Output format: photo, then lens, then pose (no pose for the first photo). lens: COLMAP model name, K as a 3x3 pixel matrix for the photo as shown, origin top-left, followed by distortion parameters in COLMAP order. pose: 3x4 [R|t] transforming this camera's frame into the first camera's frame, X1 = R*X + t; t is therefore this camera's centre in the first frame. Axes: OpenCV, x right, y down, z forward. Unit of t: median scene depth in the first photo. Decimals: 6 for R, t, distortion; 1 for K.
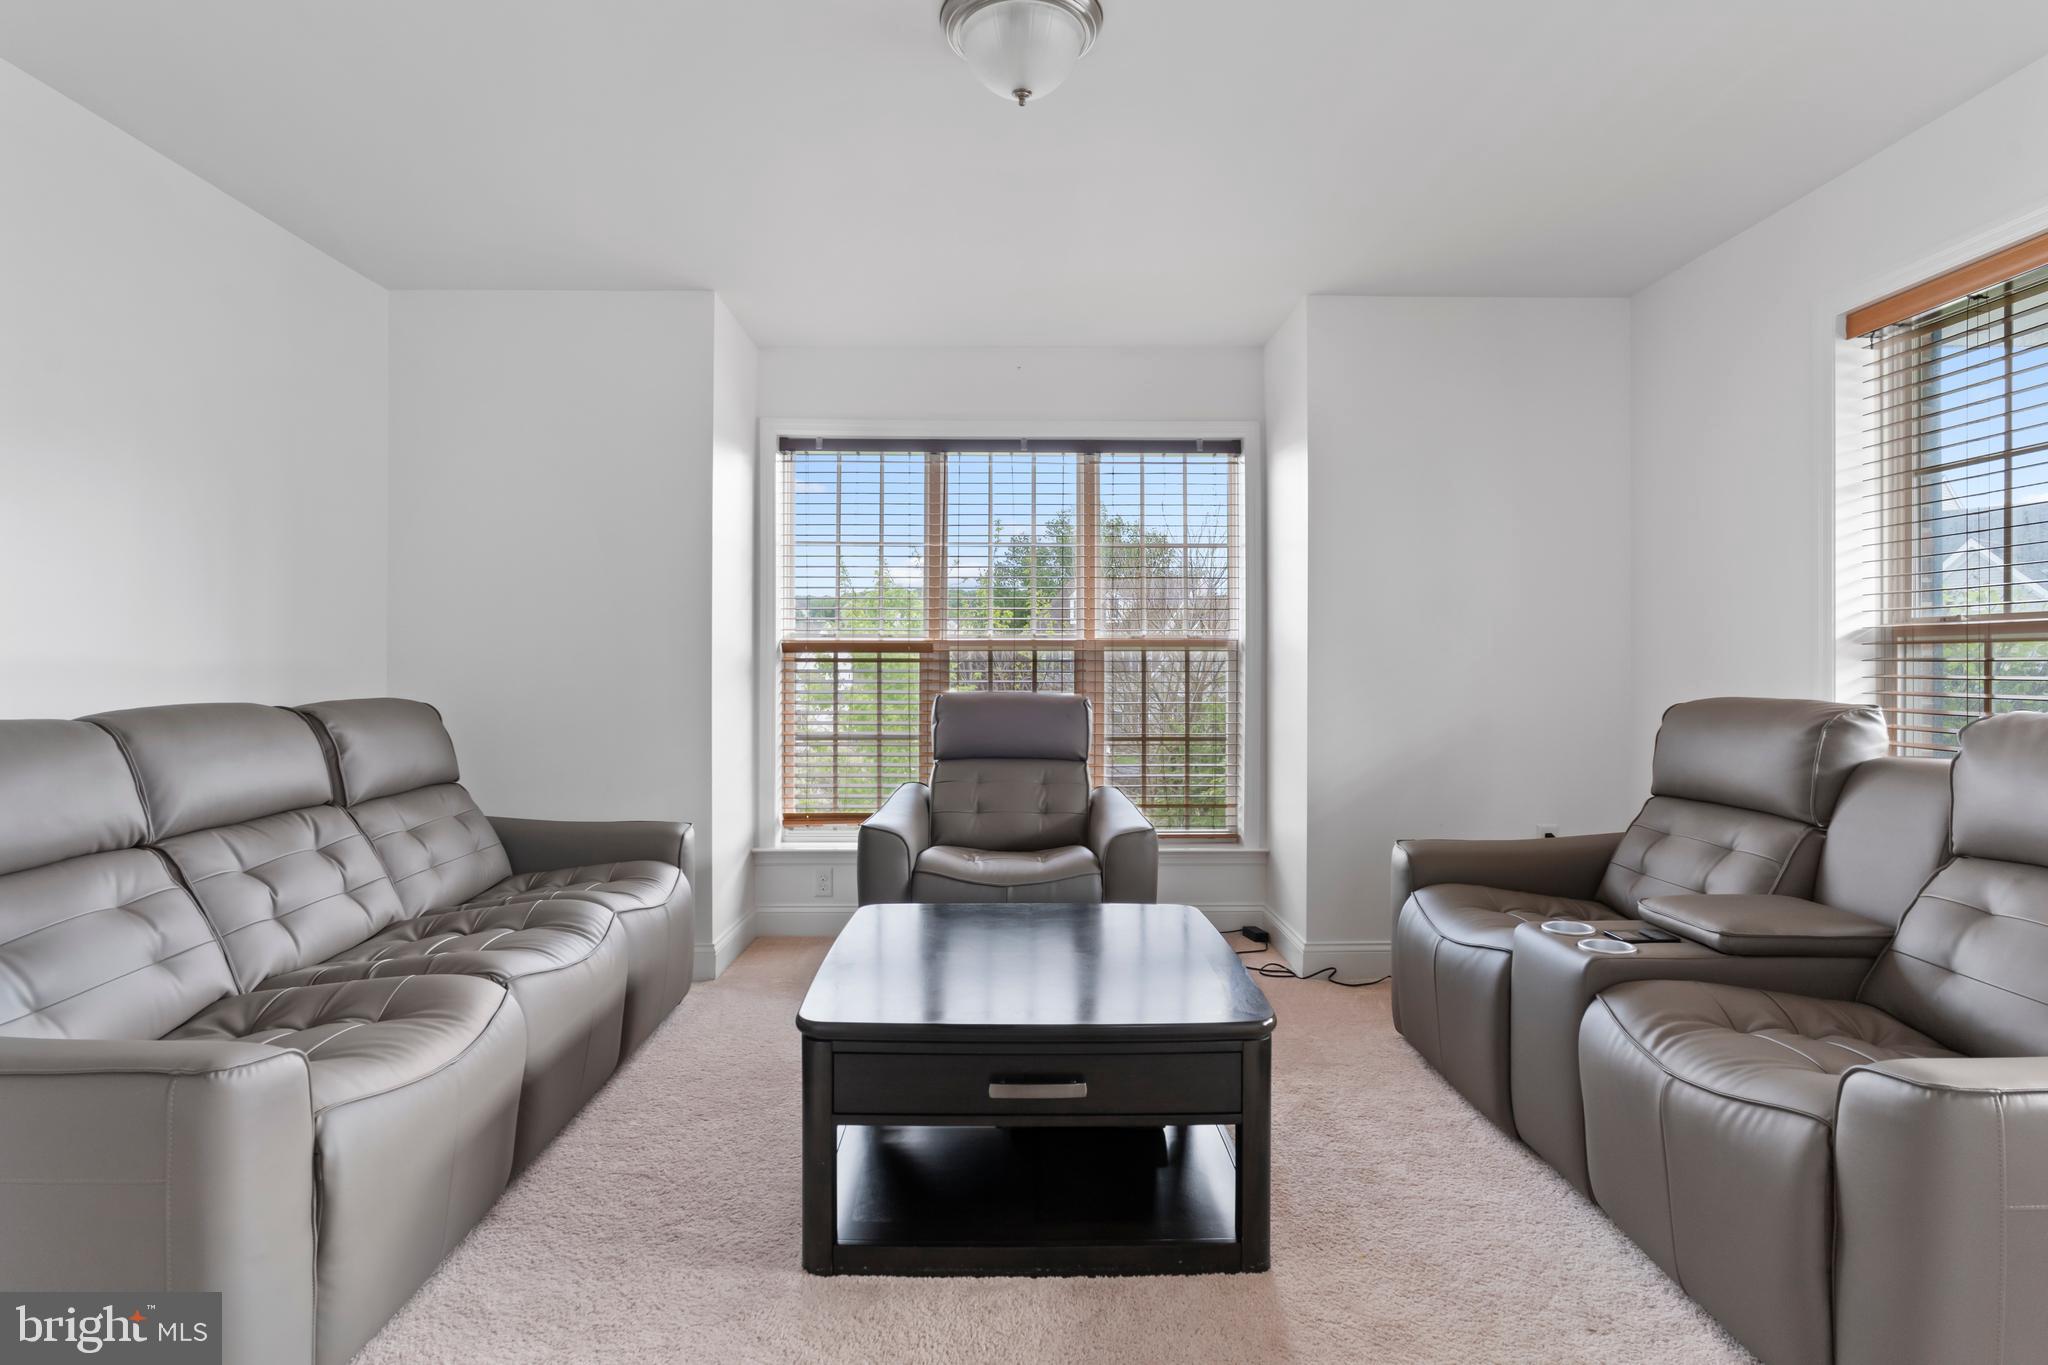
lens RADIAL K [[1055.9, 0, 1007.3], [0, 1055.9, 683.3], [0, 0, 1]] dist [-0.007206, 0.004887]
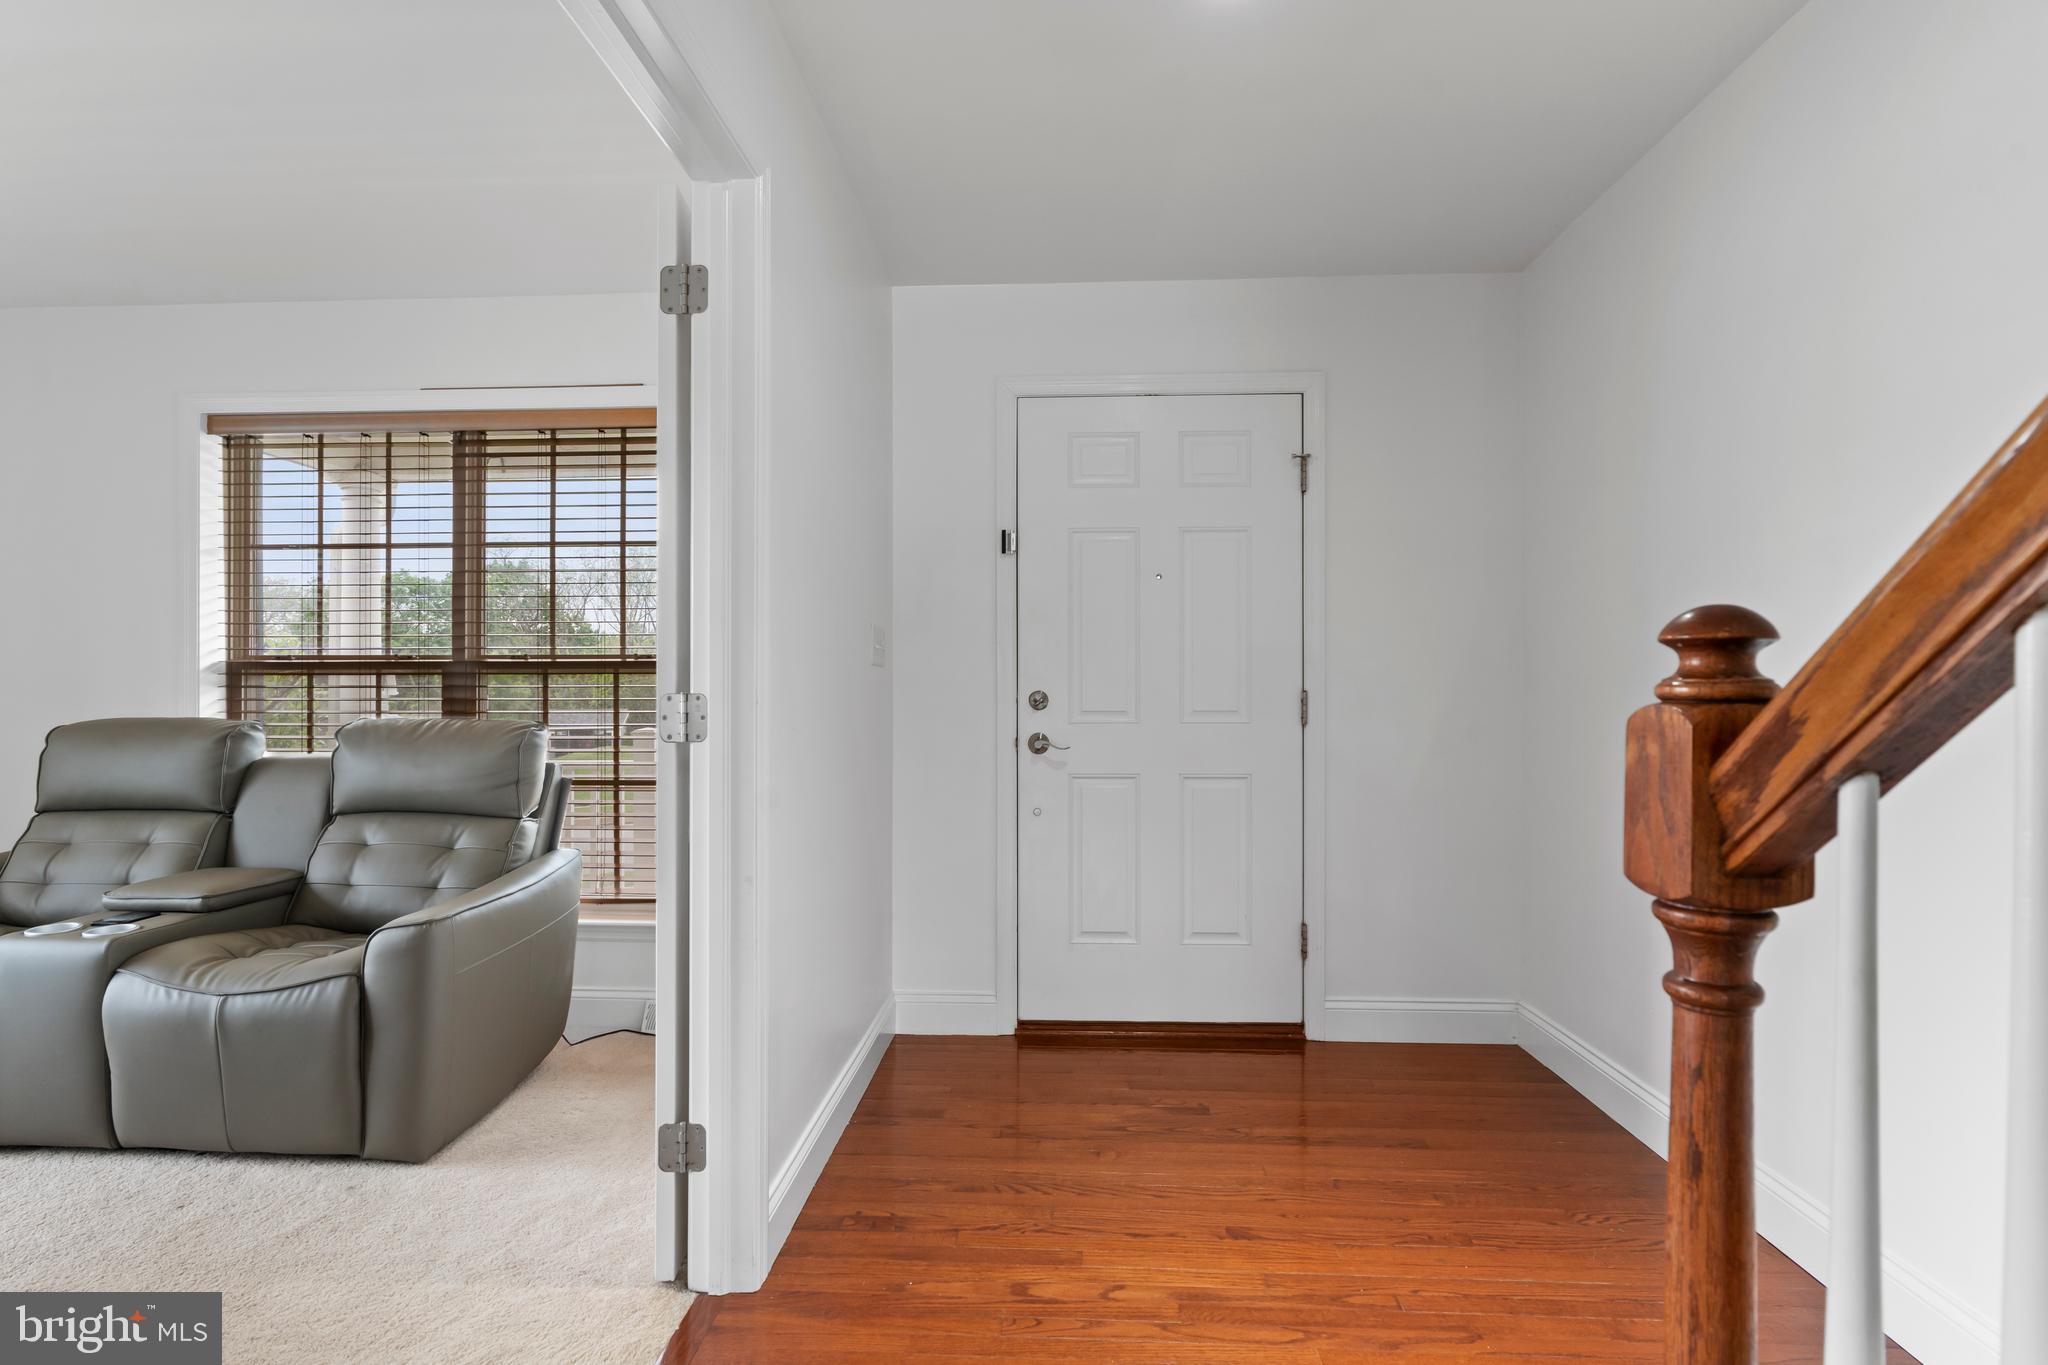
lens RADIAL K [[1055.9, 0, 1022.7], [0, 1055.9, 691.8], [0, 0, 1]] dist [-0.007206, 0.004887]
pose [[0.053043, 0.002064, 0.998590, -0.544867], [0.021188, 0.999770, -0.003192, 0.011749], [-0.998367, 0.021327, 0.052987, -0.070667]]
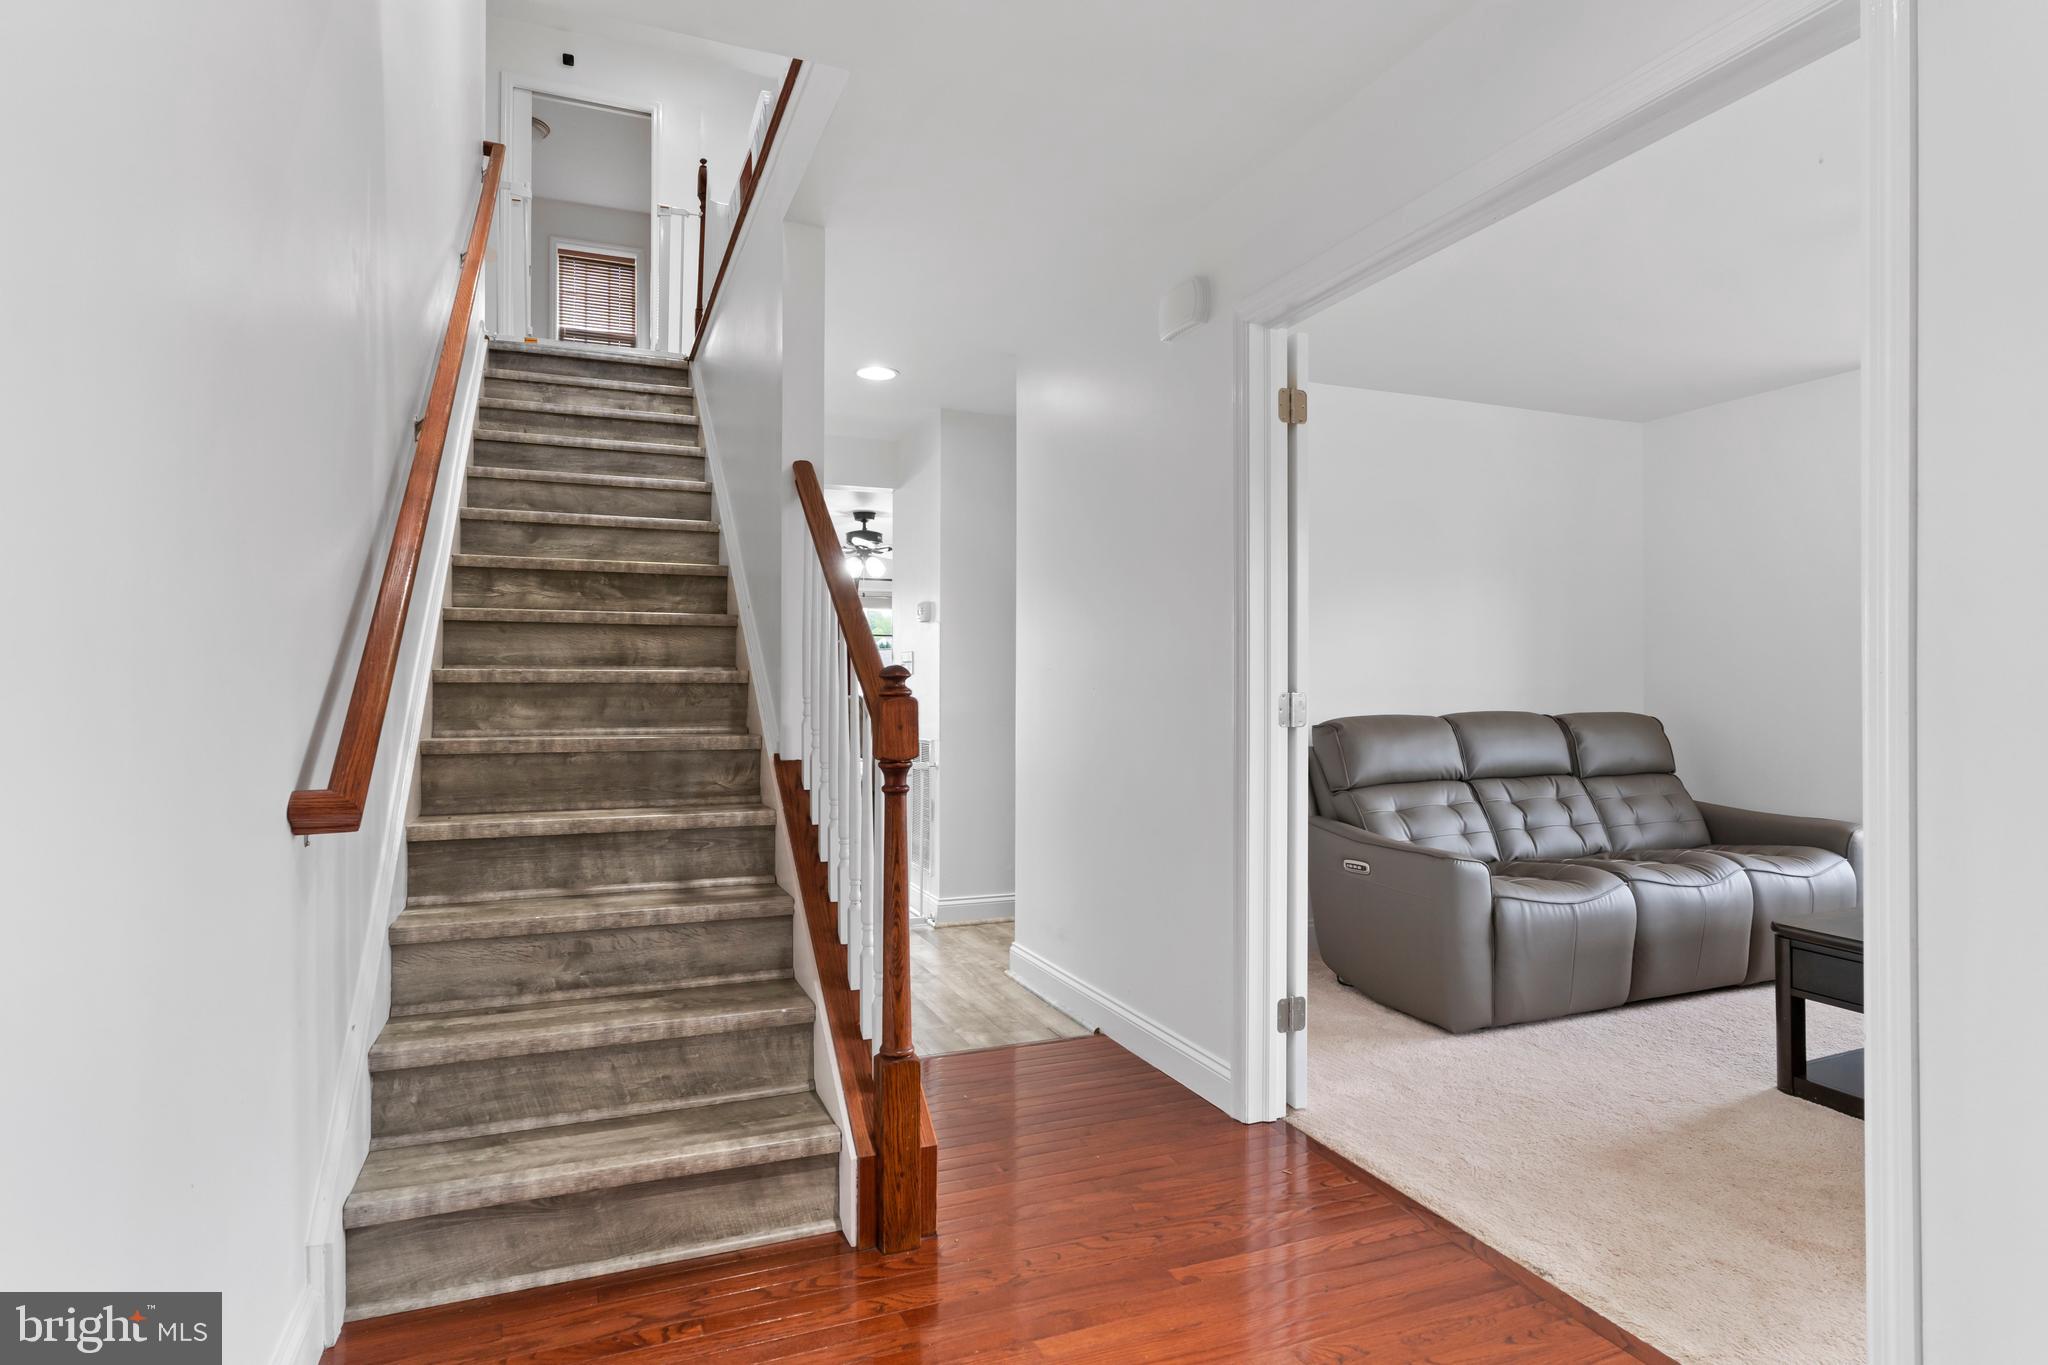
lens RADIAL K [[1055.9, 0, 1018.0], [0, 1055.9, 679.7], [0, 0, 1]] dist [-0.007206, 0.004887]
pose [[0.356727, -0.008620, -0.934169, 0.762635], [-0.016587, 0.999741, -0.015560, 0.005903], [0.934062, 0.021046, 0.356491, -0.523941]]
